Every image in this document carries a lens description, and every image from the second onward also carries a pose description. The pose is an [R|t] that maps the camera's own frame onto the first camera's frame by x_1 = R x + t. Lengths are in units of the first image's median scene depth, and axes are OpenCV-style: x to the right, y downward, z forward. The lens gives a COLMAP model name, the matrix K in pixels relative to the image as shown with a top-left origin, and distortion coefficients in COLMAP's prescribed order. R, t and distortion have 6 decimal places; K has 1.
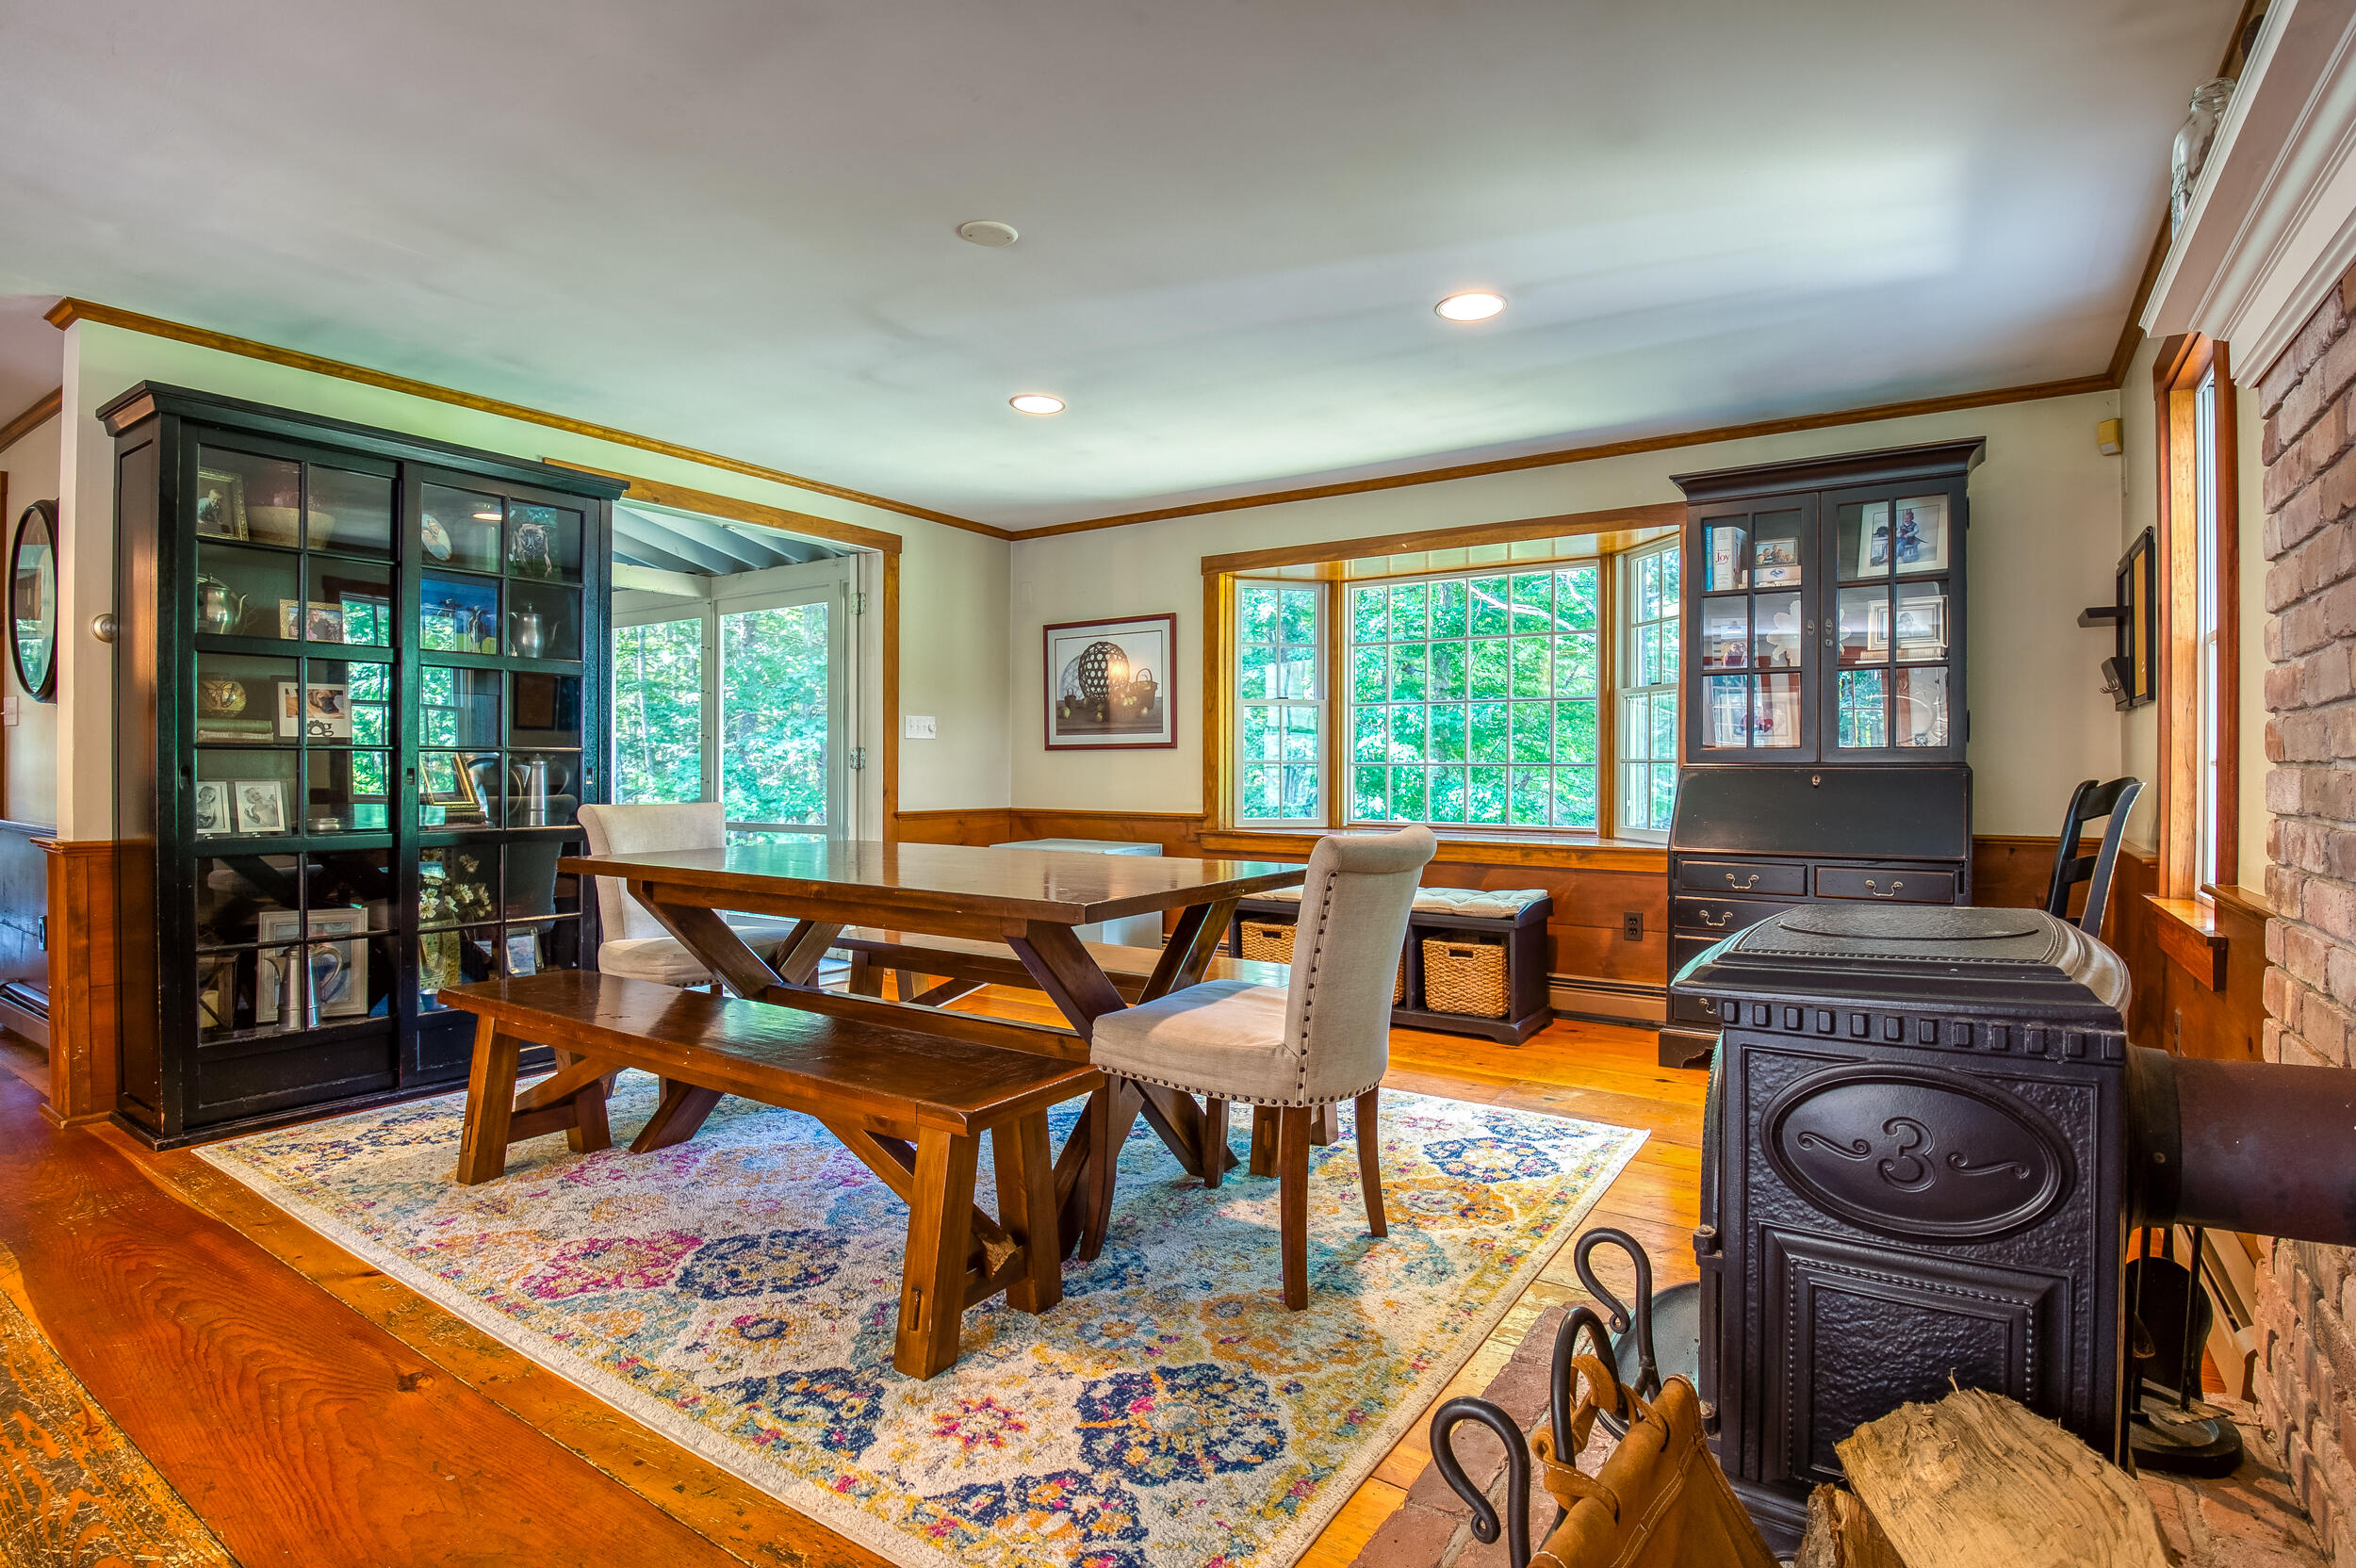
lens RADIAL K [[1142.7, 0, 1276.4], [0, 1142.7, 773.0], [0, 0, 1]] dist [-0.027029, -0.000407]
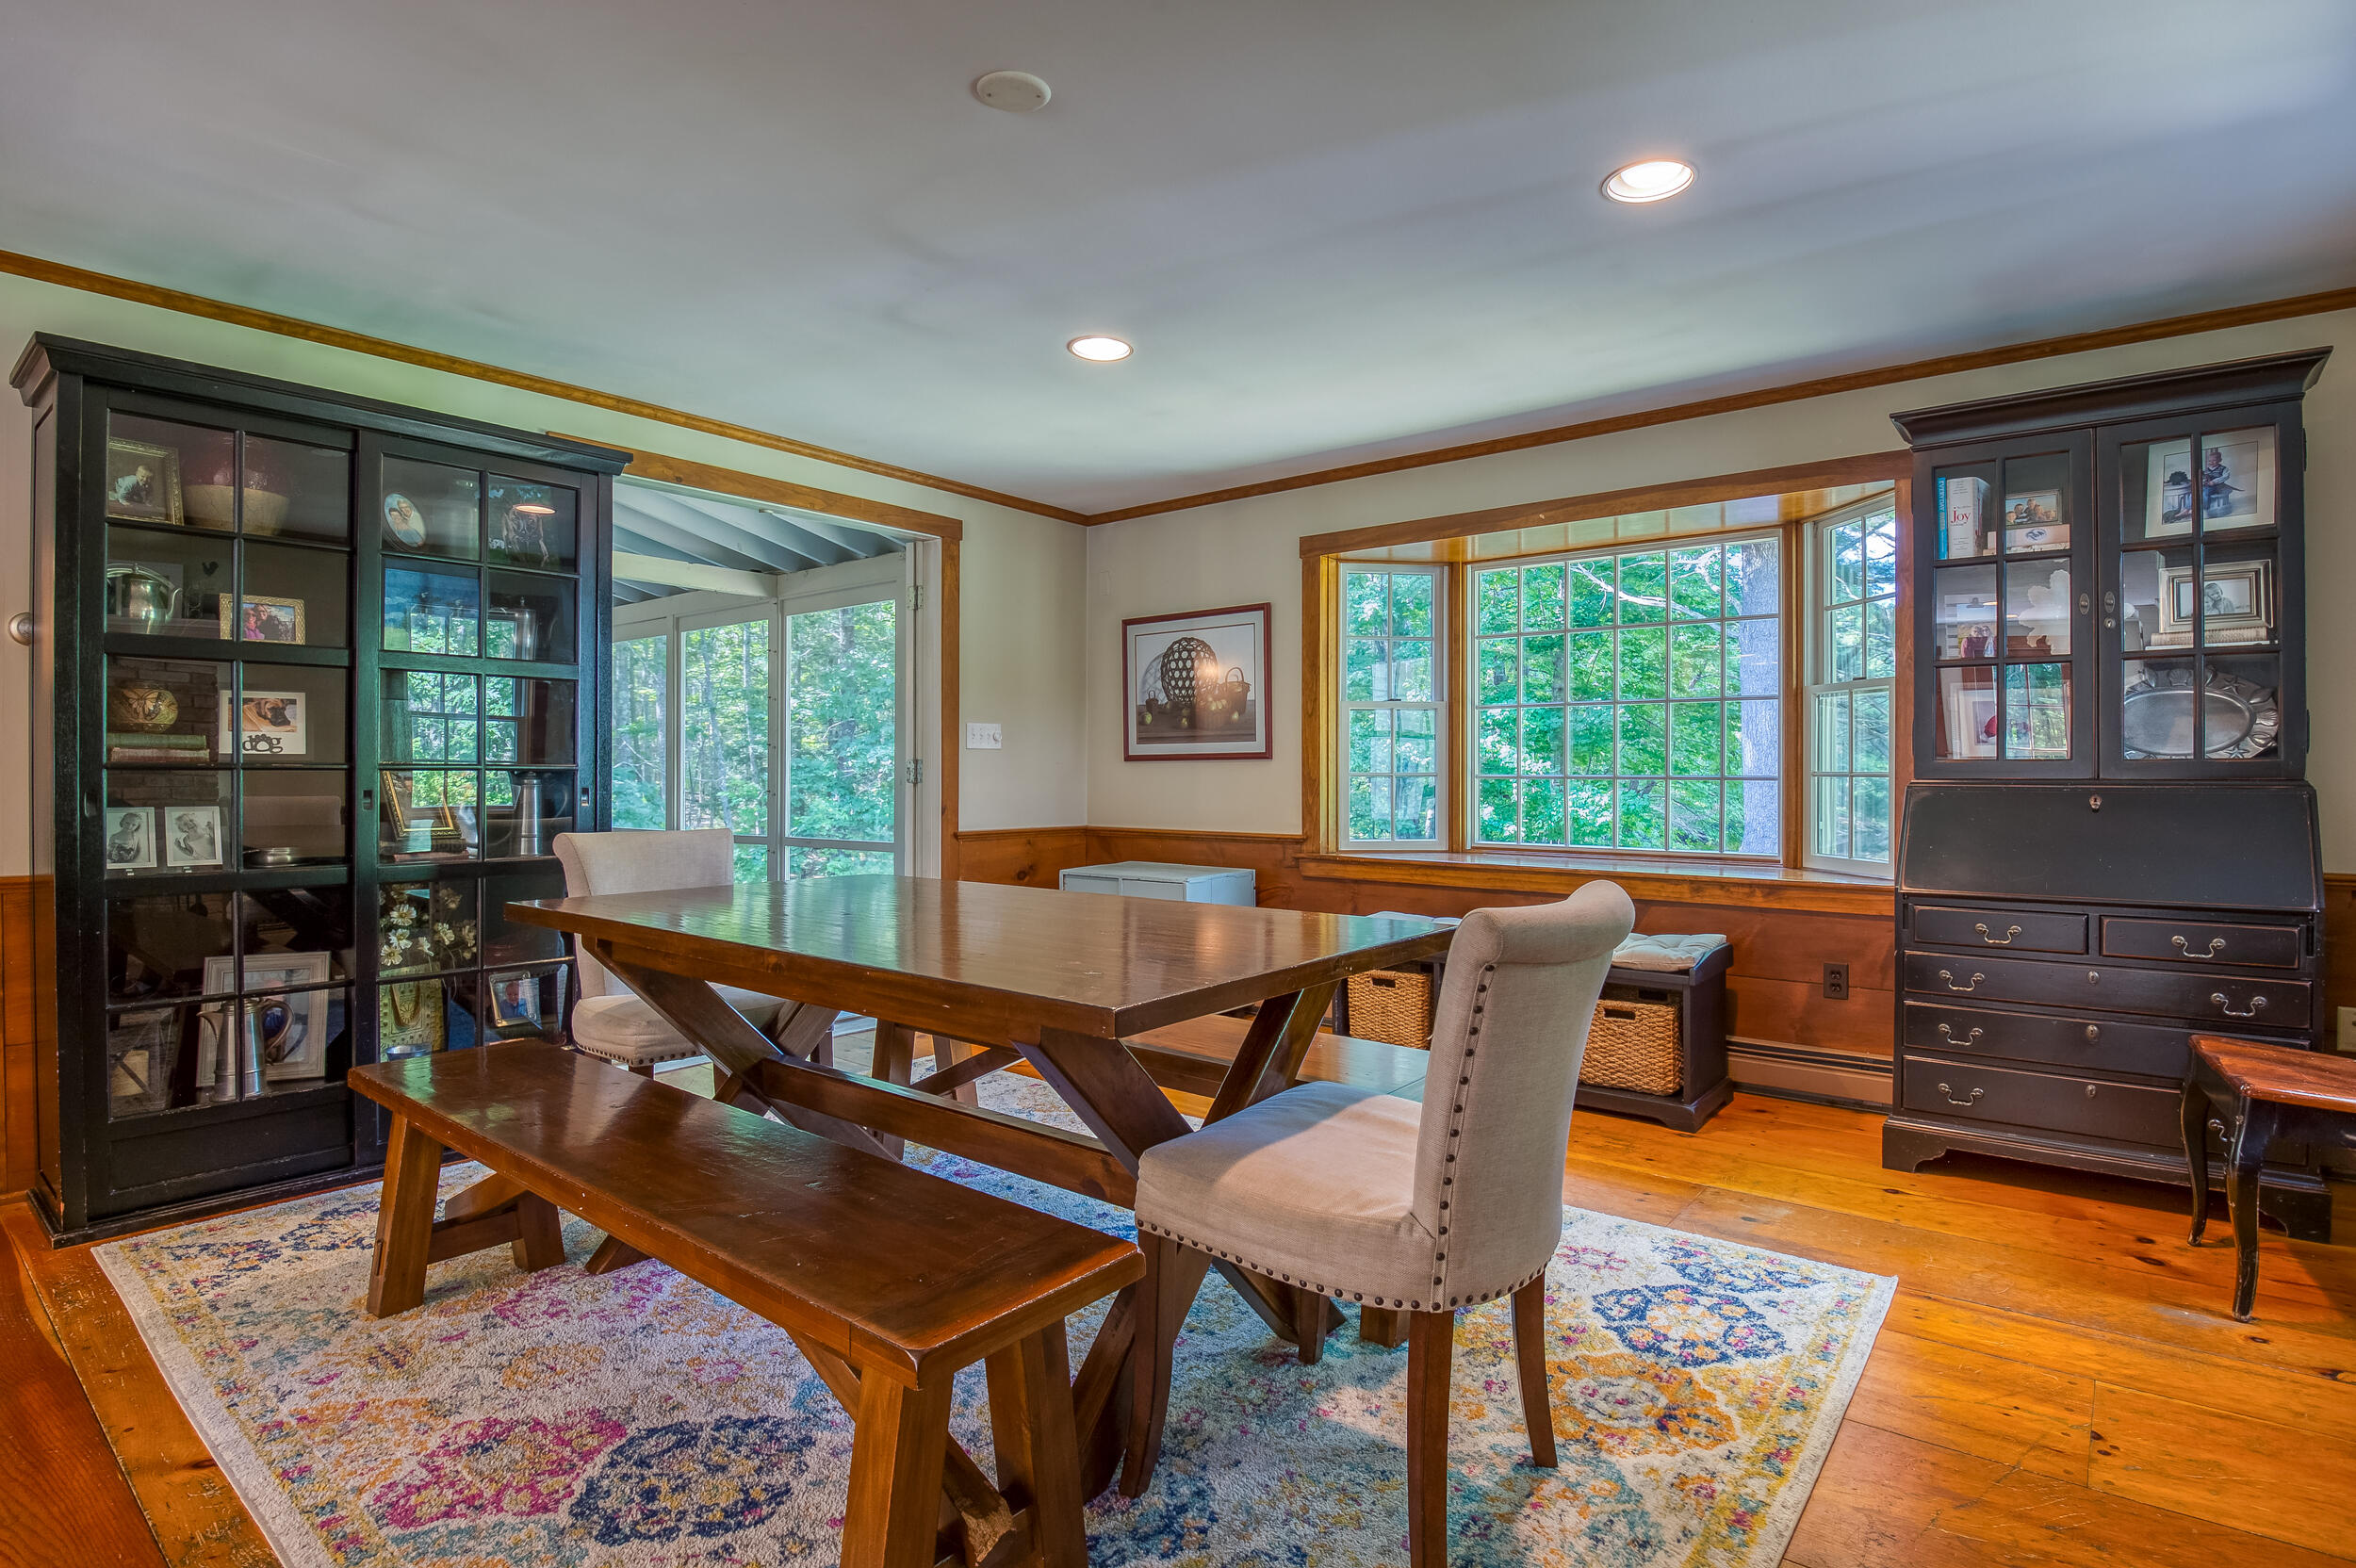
lens RADIAL K [[1142.7, 0, 1276.4], [0, 1142.7, 773.0], [0, 0, 1]] dist [-0.027029, -0.000407]
pose [[0.995813, -0.001910, -0.091395, -0.008117], [0.001689, 0.999995, -0.002488, -0.014616], [0.091399, 0.002323, 0.995812, 0.228959]]
